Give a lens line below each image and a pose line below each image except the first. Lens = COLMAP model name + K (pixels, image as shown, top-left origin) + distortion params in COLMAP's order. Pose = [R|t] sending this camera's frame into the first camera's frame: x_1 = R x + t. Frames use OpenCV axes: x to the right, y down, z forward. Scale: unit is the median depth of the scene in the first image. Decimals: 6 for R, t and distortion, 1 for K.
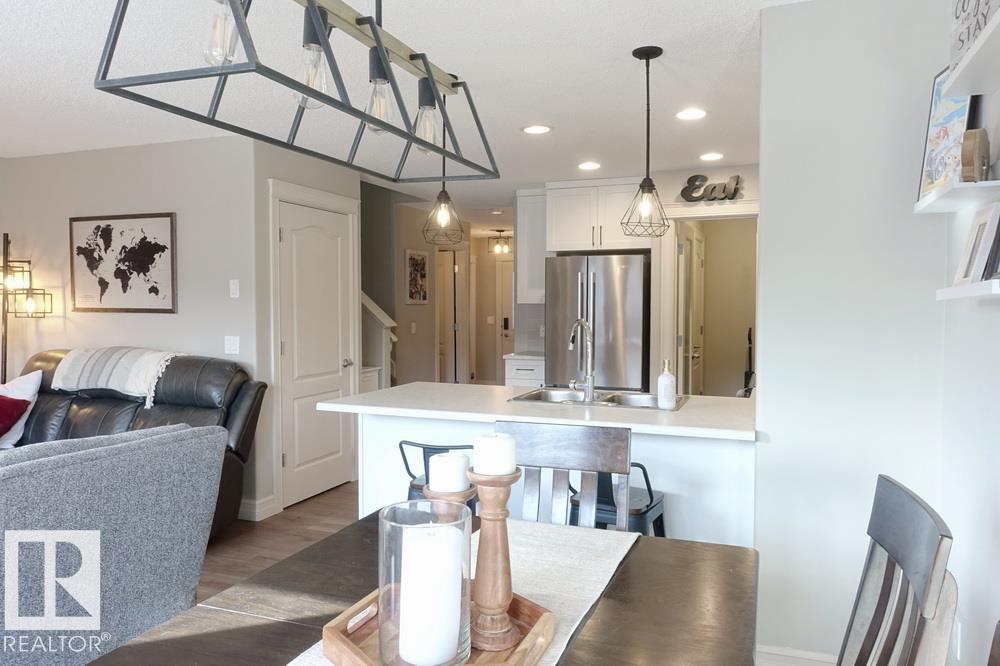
lens RADIAL K [[696.7, 0, 529.5], [0, 696.7, 330.5], [0, 0, 1]] dist [-0.010178, 0.004490]
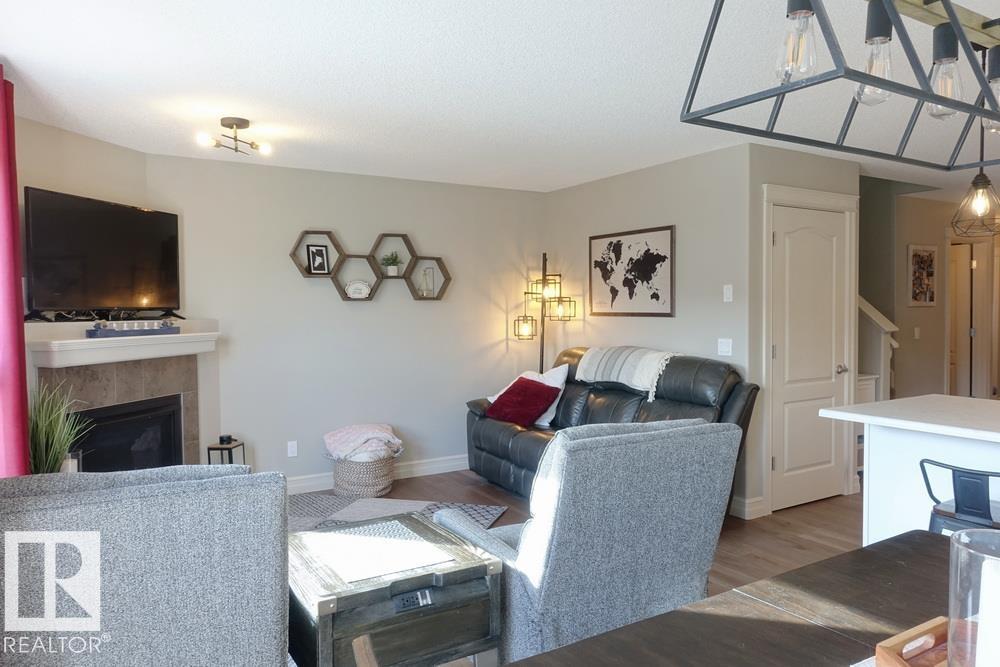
lens RADIAL K [[696.7, 0, 526.0], [0, 696.7, 332.8], [0, 0, 1]] dist [-0.010178, 0.004490]
pose [[0.785264, 0.012670, -0.619031, -0.013862], [-0.013801, 0.999900, 0.002958, 0.000204], [0.619007, 0.006221, 0.785361, -0.008203]]
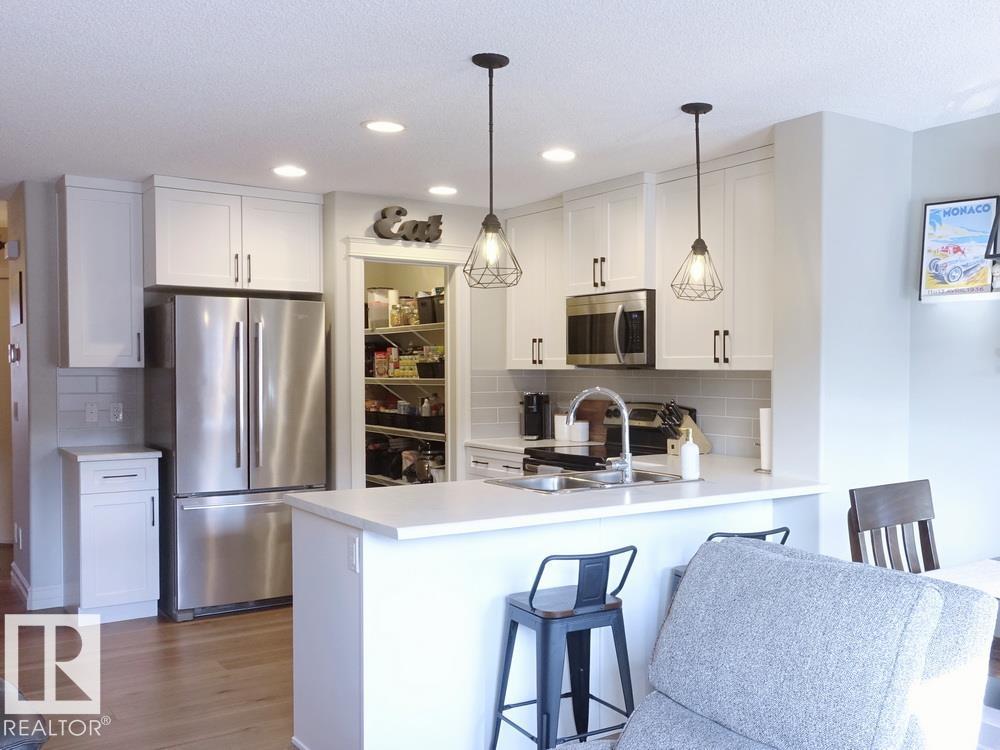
lens RADIAL K [[980.1, 0, 531.5], [0, 980.1, 387.5], [0, 0, 1]] dist [0.047664, 0.000000]
pose [[0.533045, -0.015005, 0.845954, -0.623847], [0.029419, 0.999567, -0.000807, -0.011420], [-0.845575, 0.025317, 0.533256, 0.278849]]
